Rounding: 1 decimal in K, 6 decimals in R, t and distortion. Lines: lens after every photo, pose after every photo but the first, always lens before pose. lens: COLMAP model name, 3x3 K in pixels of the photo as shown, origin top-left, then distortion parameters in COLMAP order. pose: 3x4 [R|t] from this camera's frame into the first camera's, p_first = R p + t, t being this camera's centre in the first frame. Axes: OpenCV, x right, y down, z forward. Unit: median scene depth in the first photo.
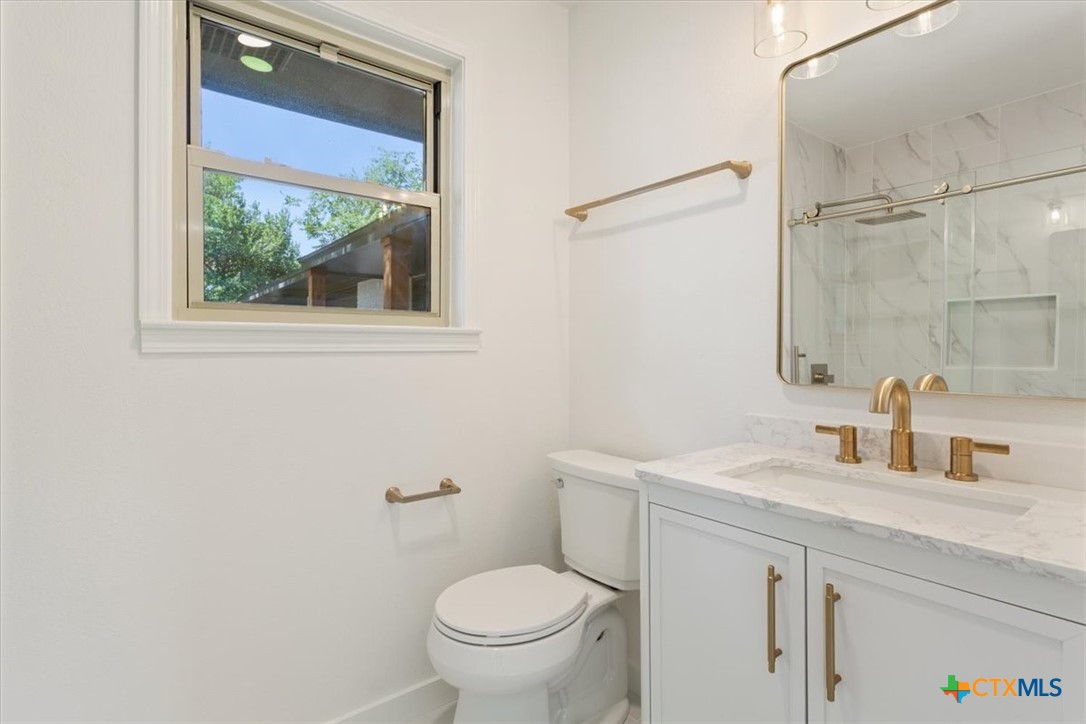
lens RADIAL K [[534.4, 0, 543.0], [0, 534.4, 362.0], [0, 0, 1]] dist [-0.002898, 0.000300]
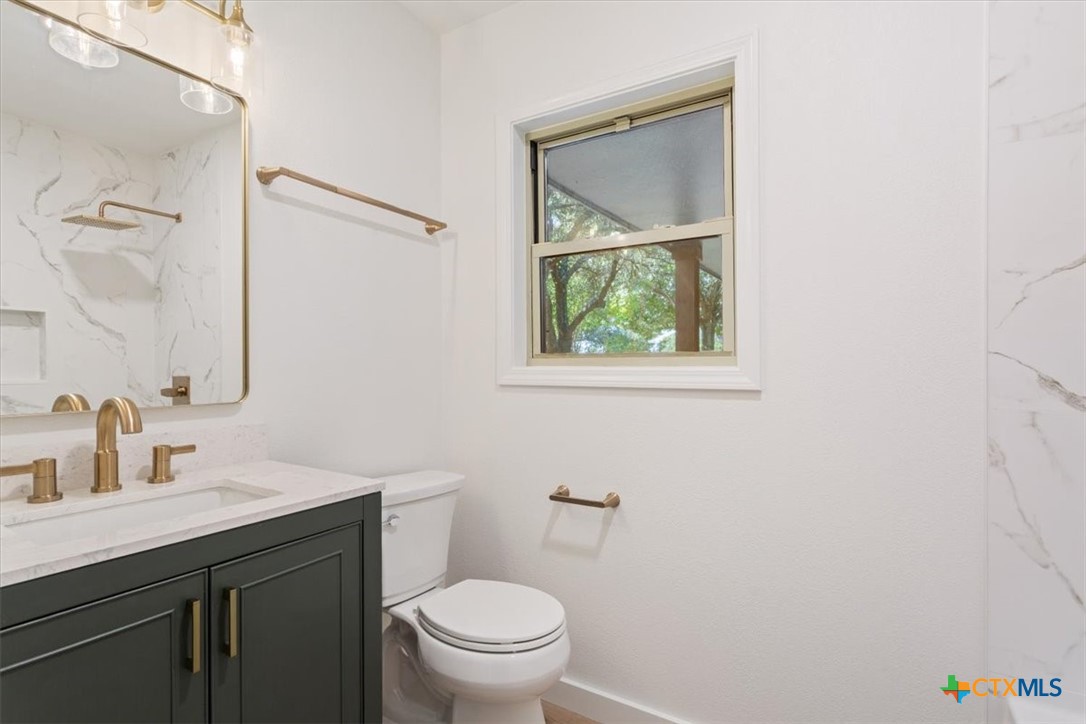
lens RADIAL K [[534.4, 0, 543.0], [0, 534.4, 362.0], [0, 0, 1]] dist [-0.002898, 0.000300]
pose [[-0.334292, 0.013442, 0.942374, -0.546443], [0.022247, 0.999732, -0.006368, -0.013548], [-0.942207, 0.018836, -0.334502, 0.568706]]
